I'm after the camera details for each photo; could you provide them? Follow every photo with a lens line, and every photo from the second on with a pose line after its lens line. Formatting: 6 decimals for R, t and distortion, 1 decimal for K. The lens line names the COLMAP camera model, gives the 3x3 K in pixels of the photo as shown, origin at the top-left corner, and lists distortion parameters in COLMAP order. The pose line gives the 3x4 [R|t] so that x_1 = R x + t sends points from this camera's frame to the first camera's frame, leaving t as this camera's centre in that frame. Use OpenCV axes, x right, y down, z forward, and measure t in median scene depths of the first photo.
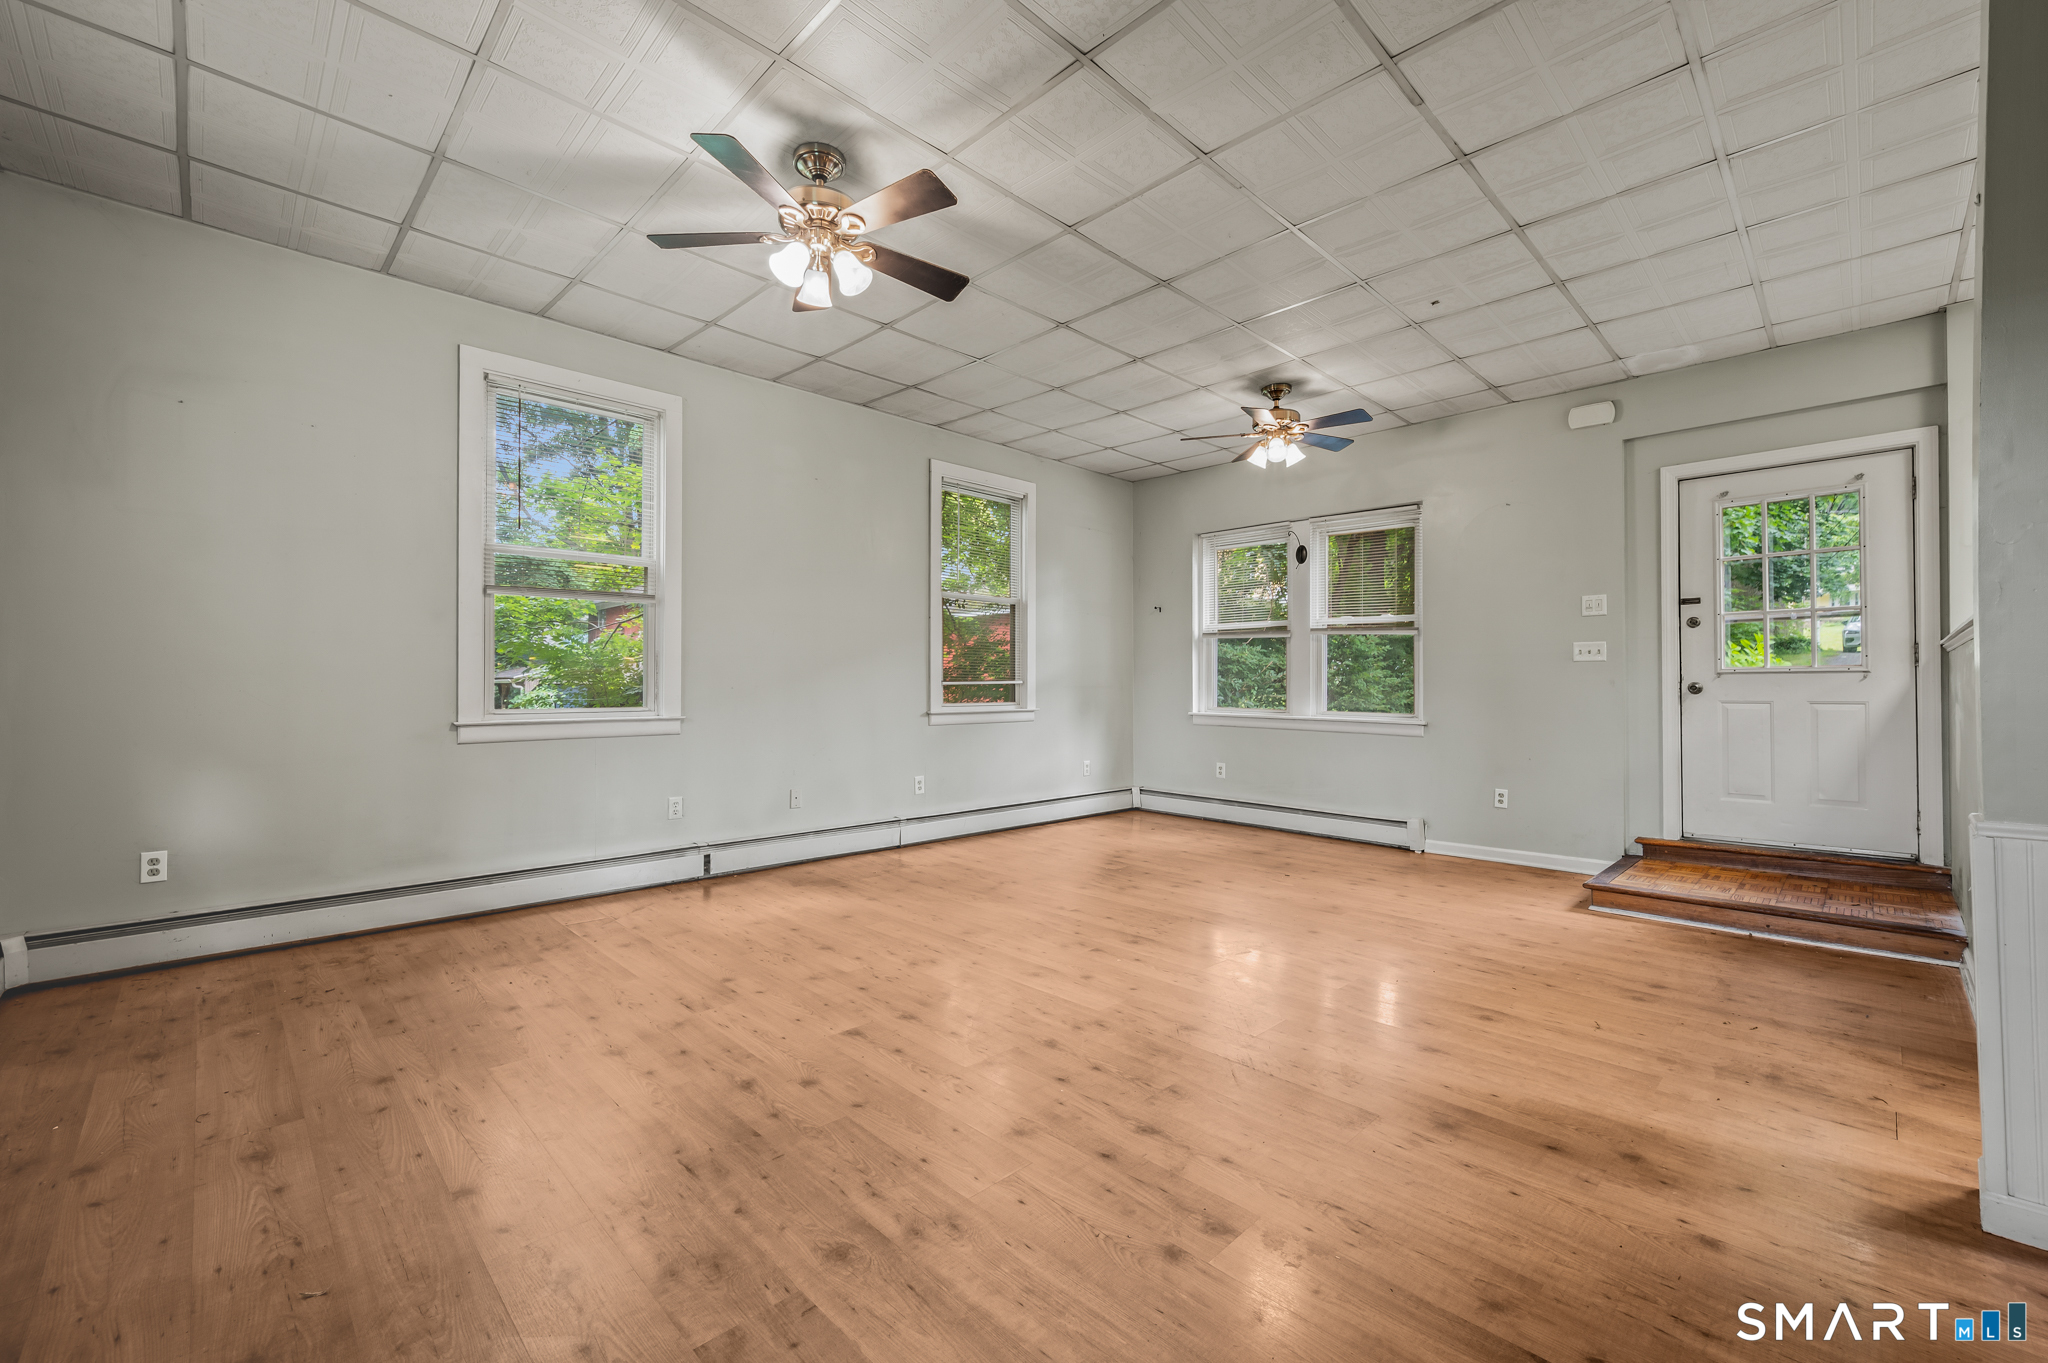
lens RADIAL K [[850.6, 0, 1062.9], [0, 850.6, 679.1], [0, 0, 1]] dist [0.001317, 0.000172]
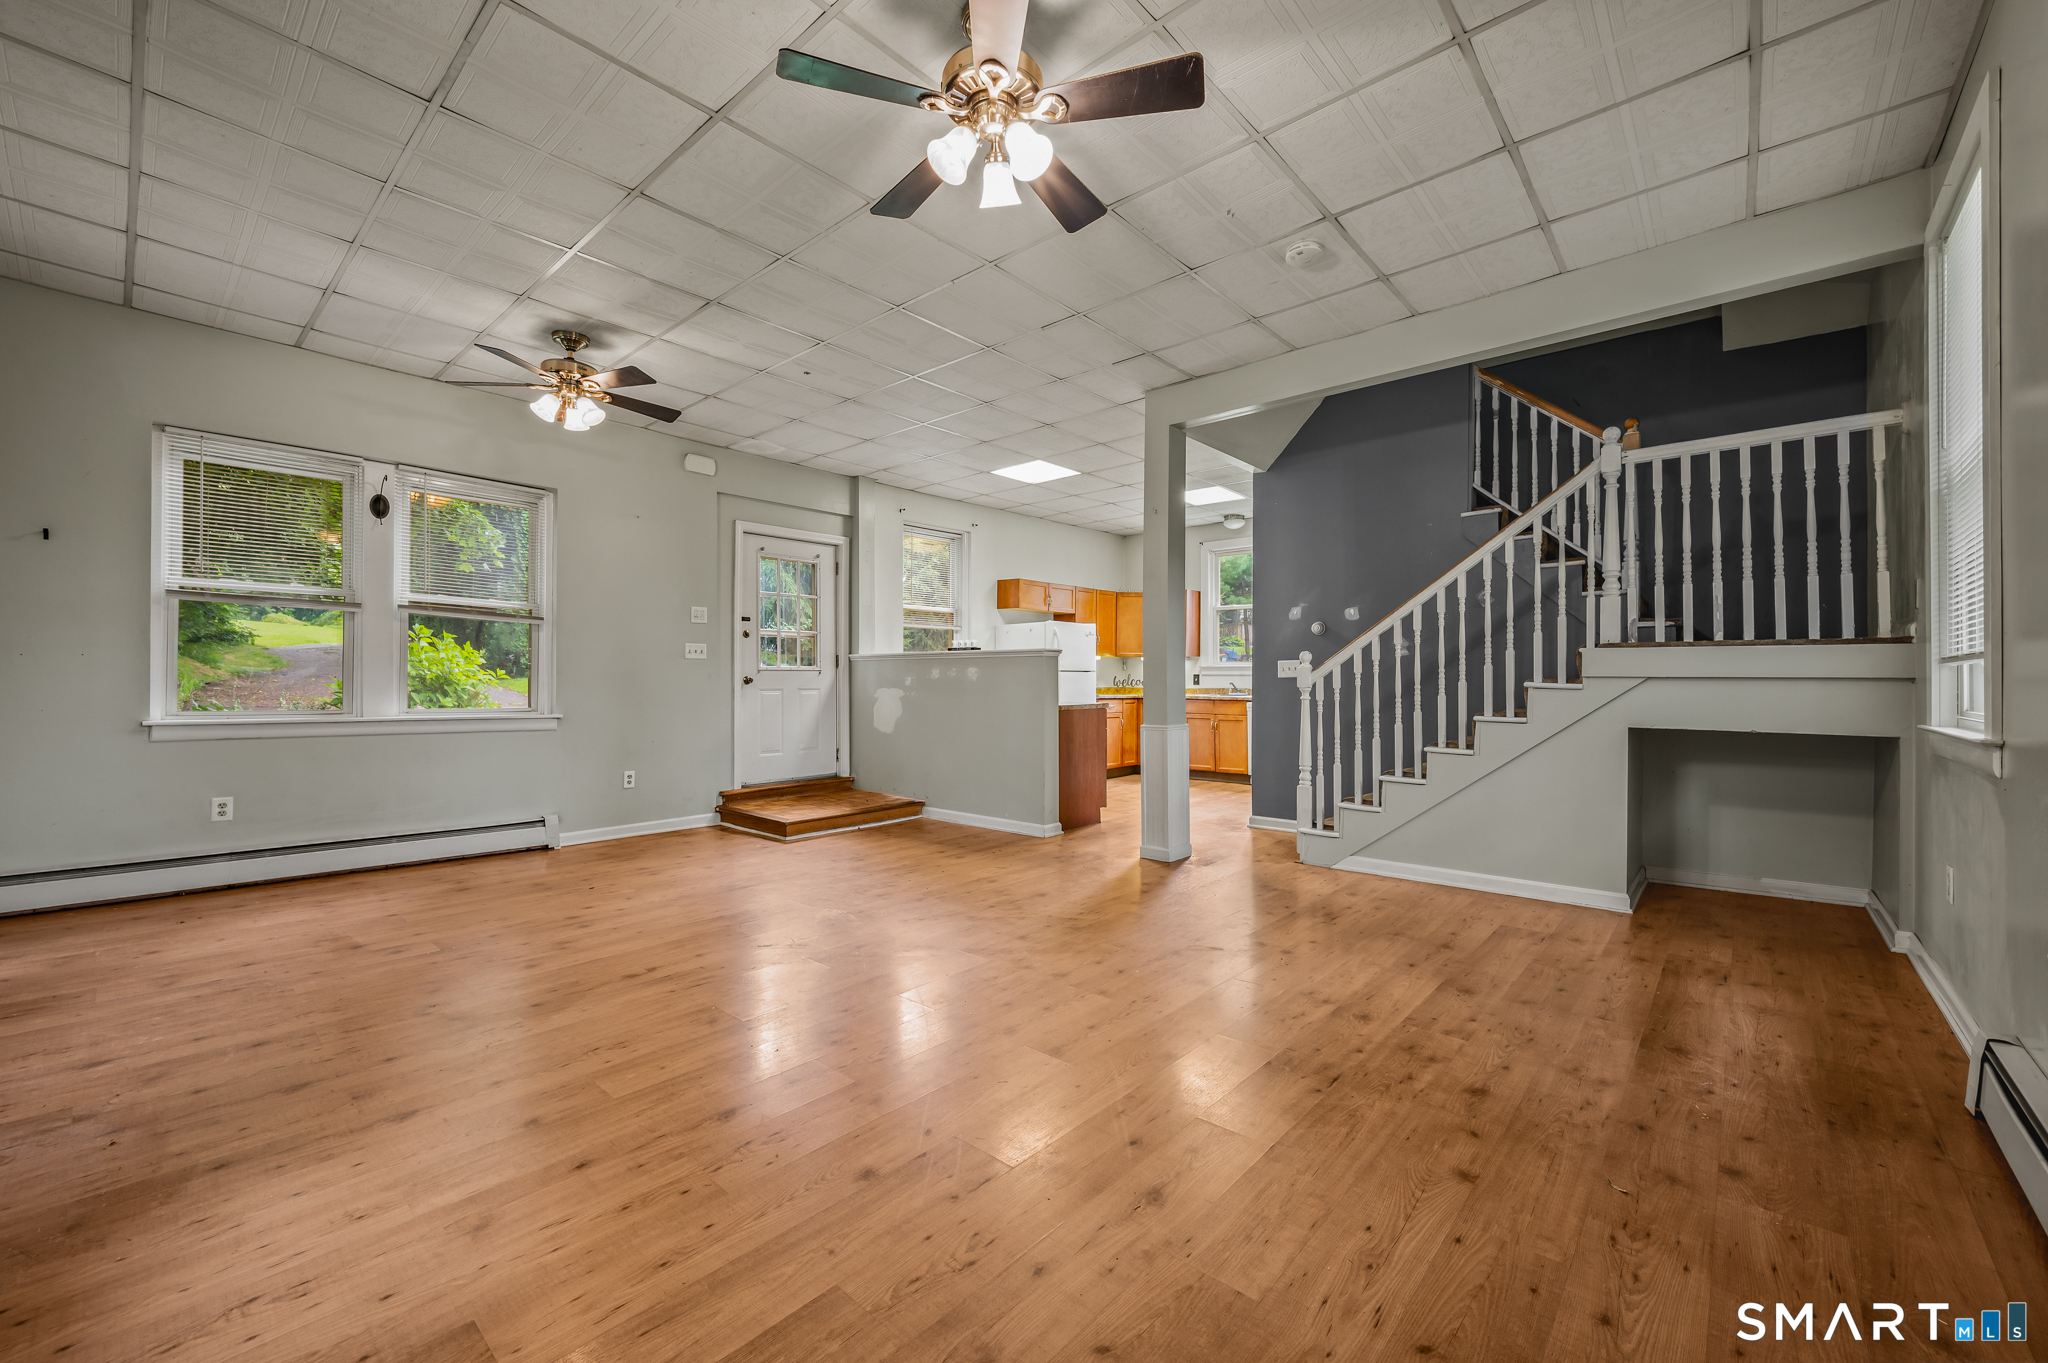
lens RADIAL K [[799.6, 0, 1024.0], [0, 799.6, 681.5], [0, 0, 1]] dist [-0.001669, 0.000100]
pose [[-0.042188, -0.001087, 0.999109, -0.793639], [-0.010622, 0.999943, 0.000639, 0.008443], [-0.999053, -0.010585, -0.042198, 0.764910]]
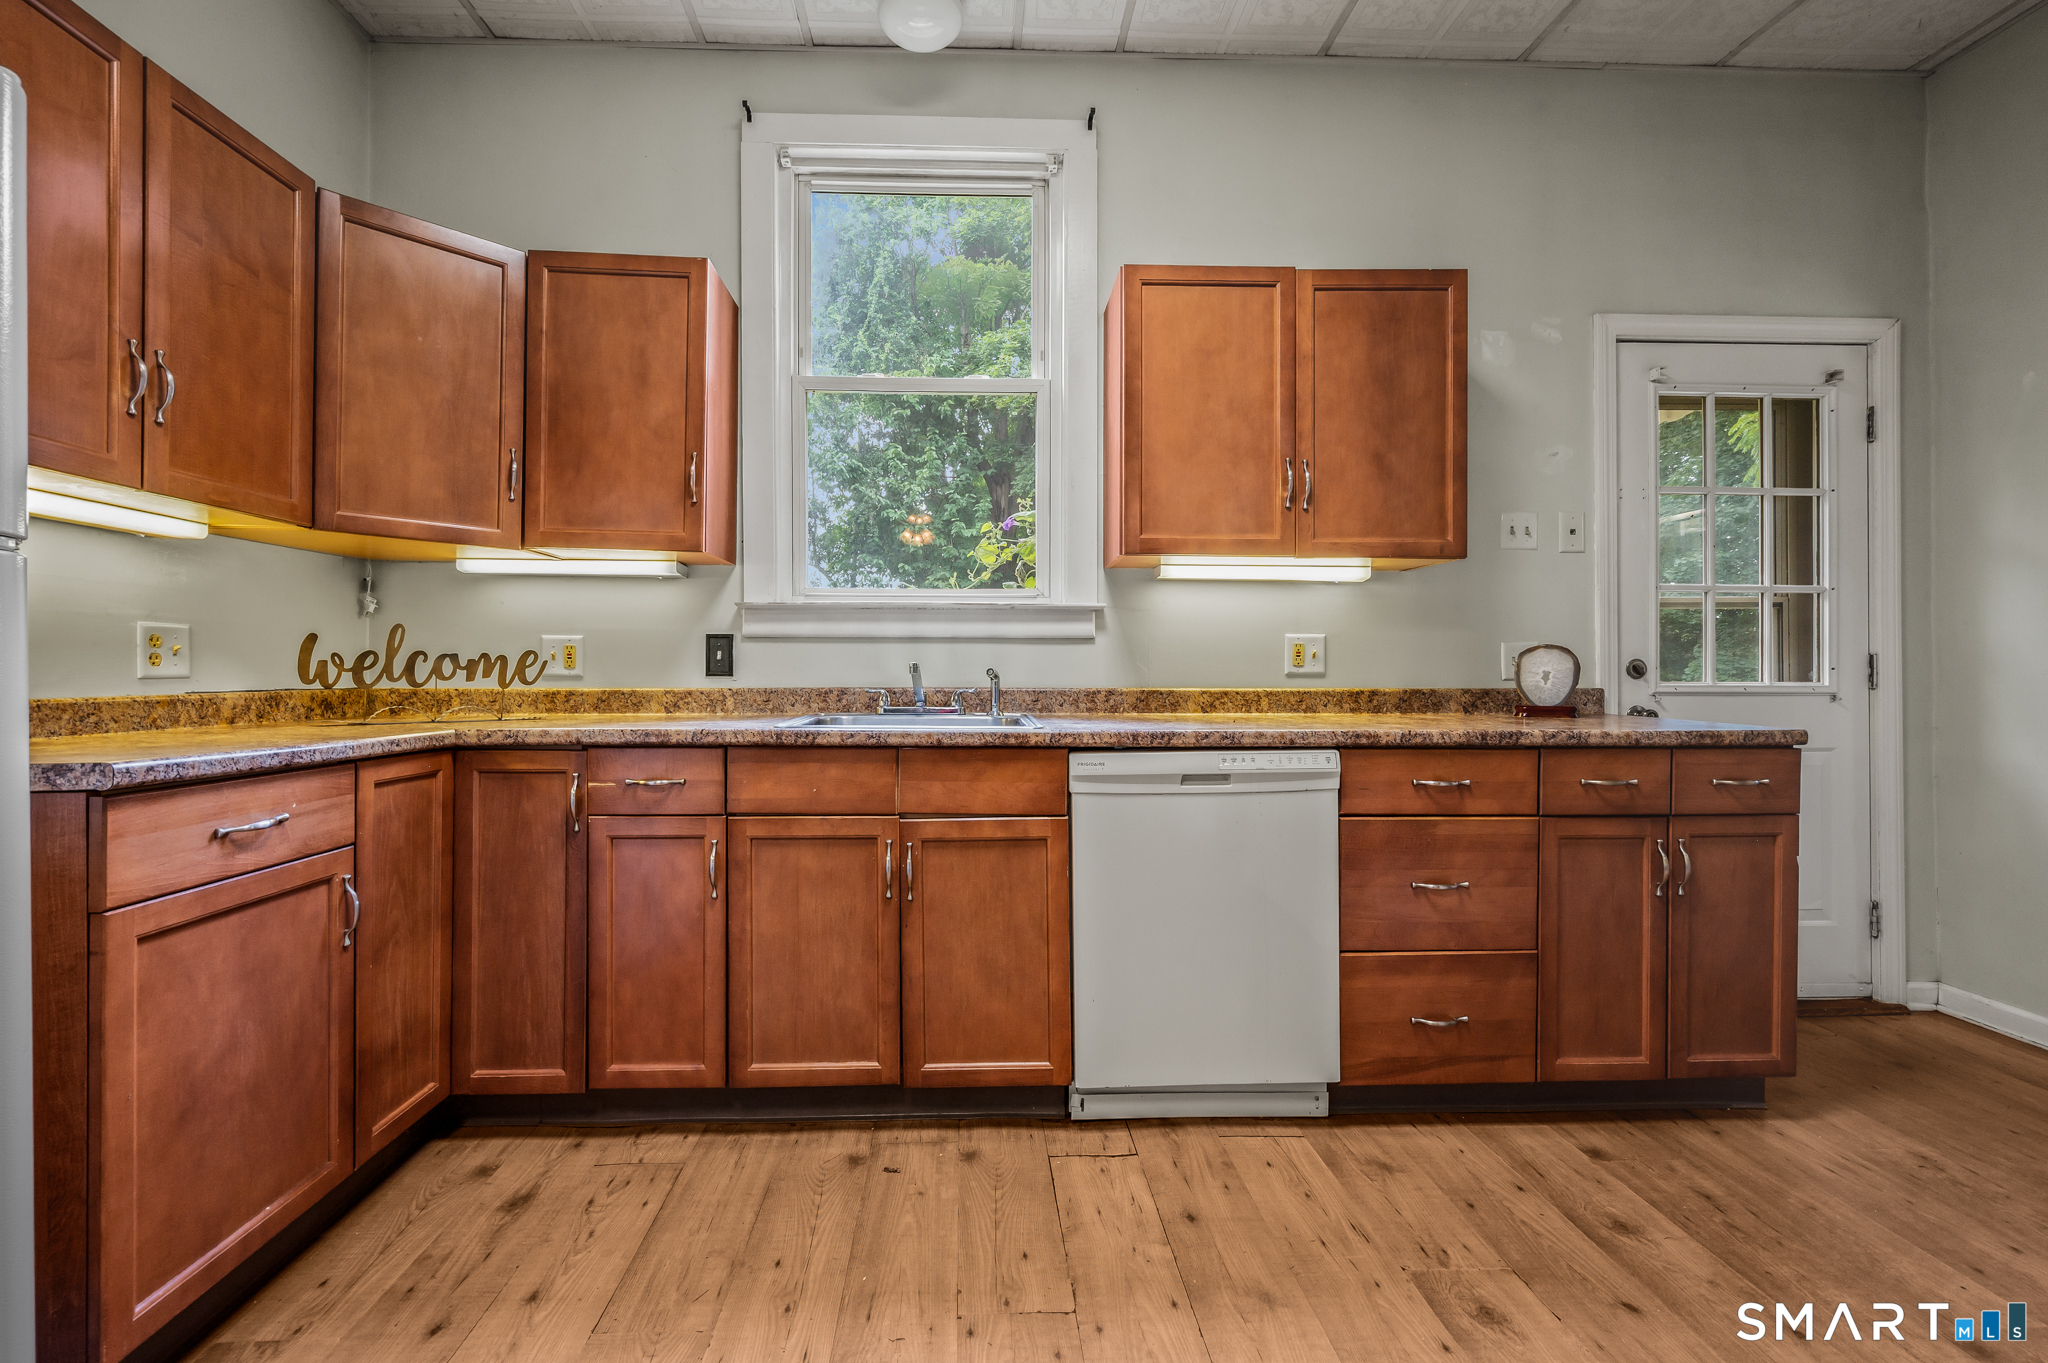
lens RADIAL K [[848.1, 0, 982.5], [0, 848.1, 672.2], [0, 0, 1]] dist [-0.000486, -0.000056]
pose [[-0.714344, 0.000725, 0.699794, 1.162966], [-0.006254, 0.999953, -0.007419, 0.015867], [-0.699767, -0.009677, -0.714306, 0.436160]]
